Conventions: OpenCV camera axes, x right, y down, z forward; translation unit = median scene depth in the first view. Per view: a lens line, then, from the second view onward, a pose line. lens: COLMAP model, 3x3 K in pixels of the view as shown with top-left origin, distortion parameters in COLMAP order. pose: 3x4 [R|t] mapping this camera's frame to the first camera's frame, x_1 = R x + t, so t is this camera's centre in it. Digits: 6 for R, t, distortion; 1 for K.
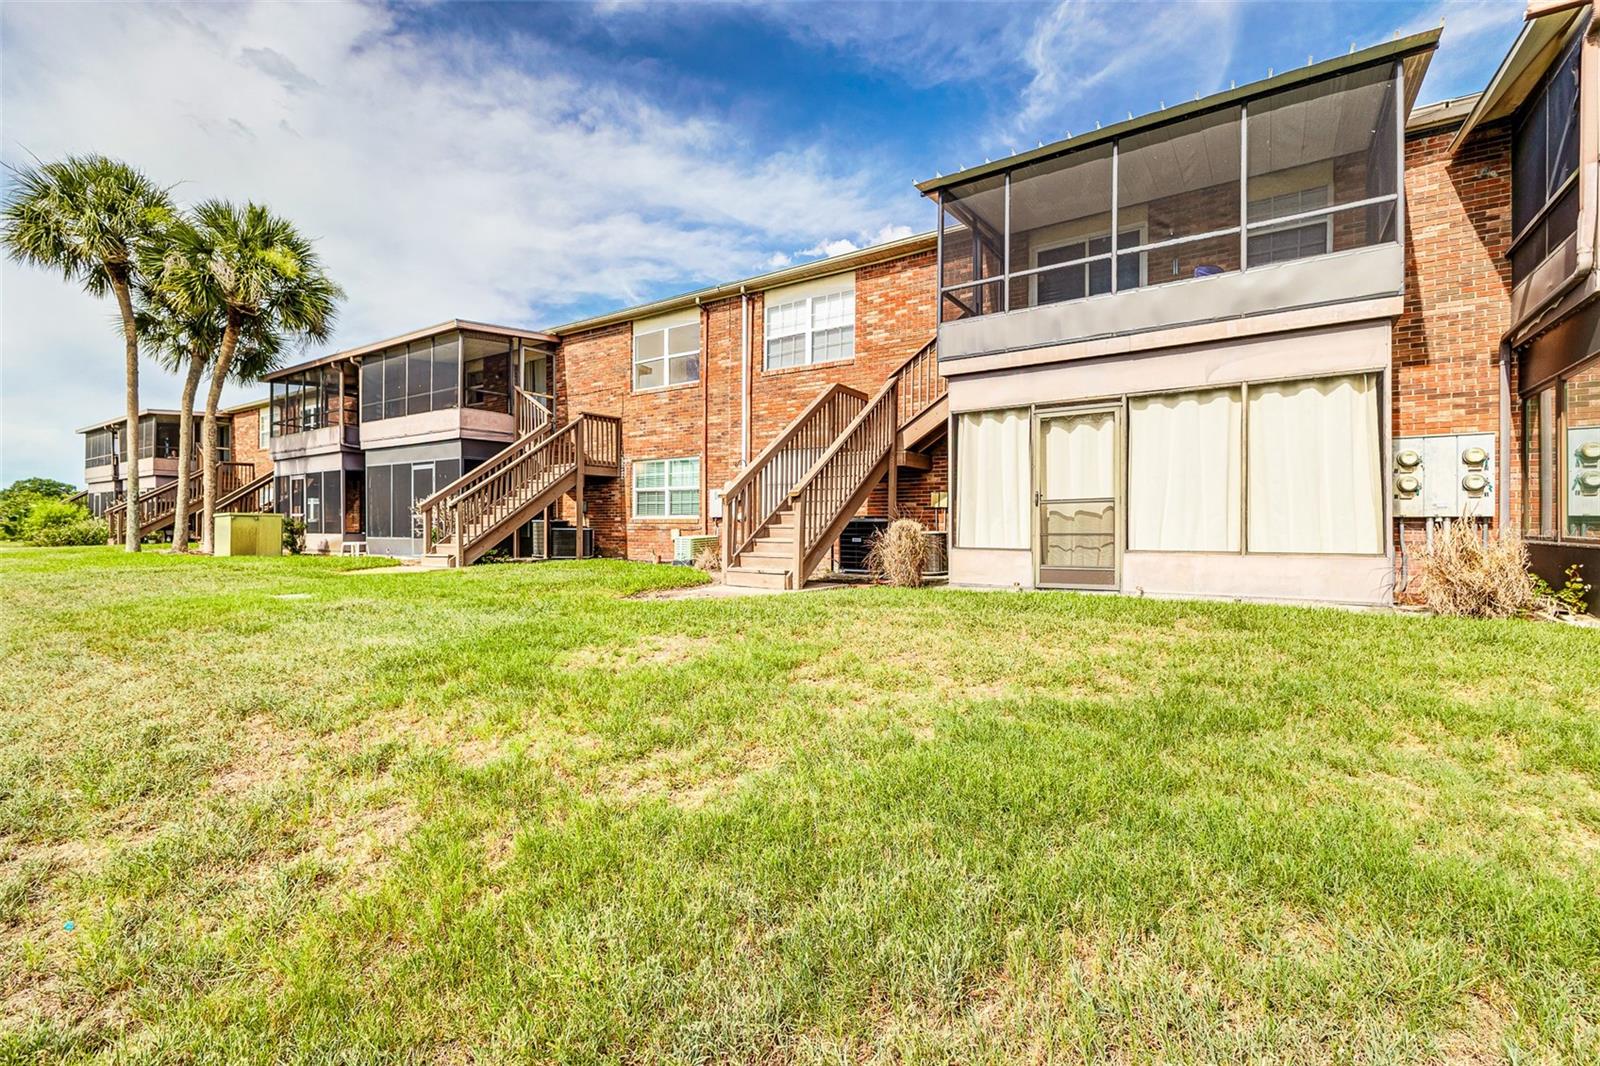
lens RADIAL K [[690.2, 0, 805.1], [0, 690.2, 529.1], [0, 0, 1]] dist [0.011580, -0.003392]
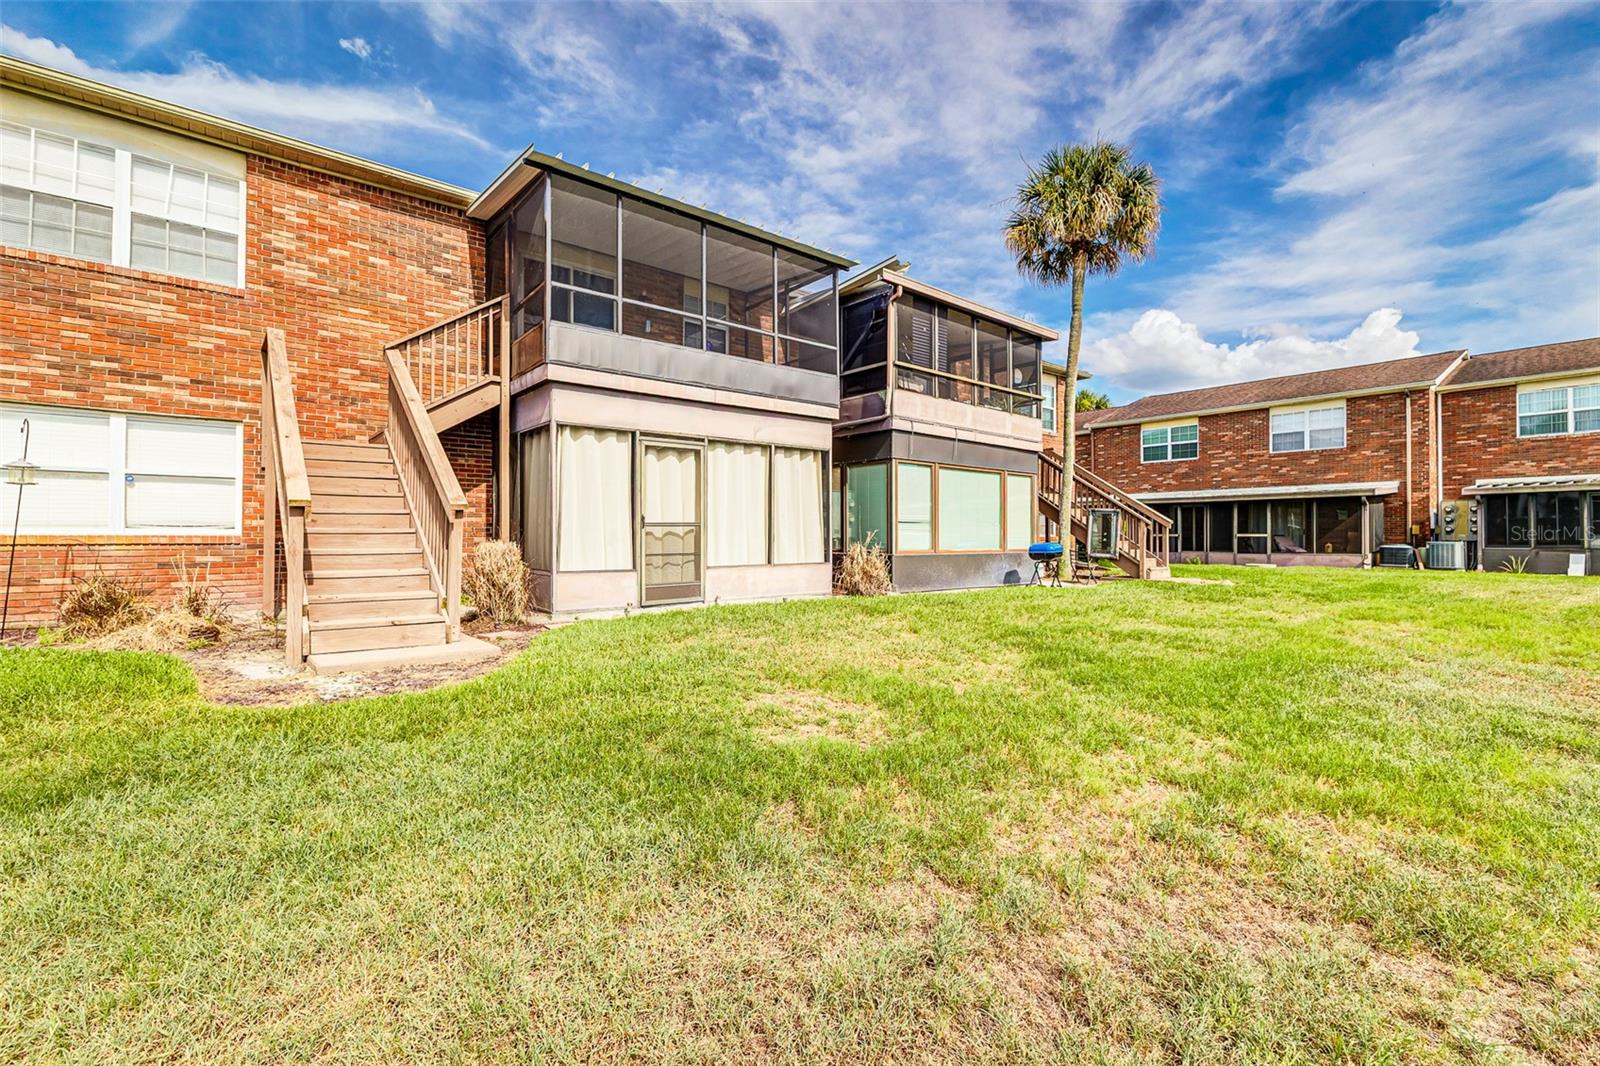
lens RADIAL K [[683.3, 0, 788.6], [0, 683.3, 533.1], [0, 0, 1]] dist [0.012643, 0.000075]
pose [[0.303398, 0.000540, 0.952864, -0.553193], [0.001399, 0.999999, -0.001012, -0.023062], [-0.952863, 0.001640, 0.303397, 0.445605]]
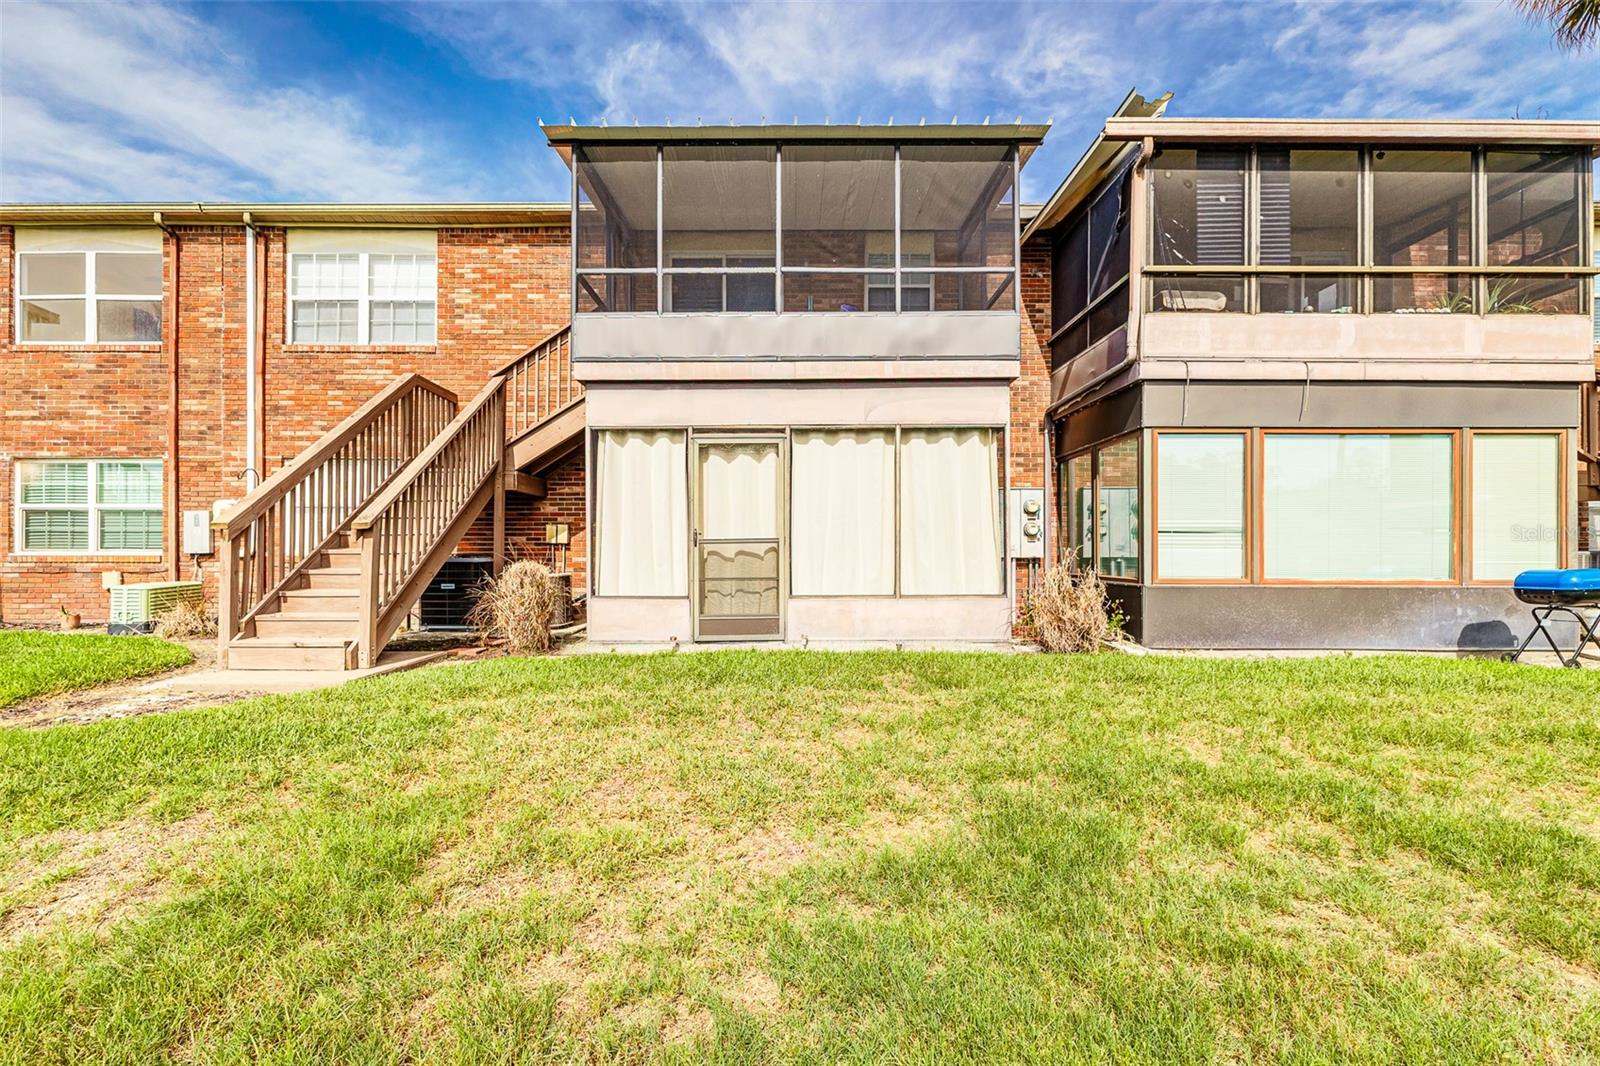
lens RADIAL K [[690.2, 0, 792.3], [0, 690.2, 557.5], [0, 0, 1]] dist [0.011580, -0.003392]
pose [[0.833416, -0.003460, 0.552635, -0.035158], [0.003436, 0.999994, 0.001080, -0.018545], [-0.552635, 0.000998, 0.833423, 0.207850]]
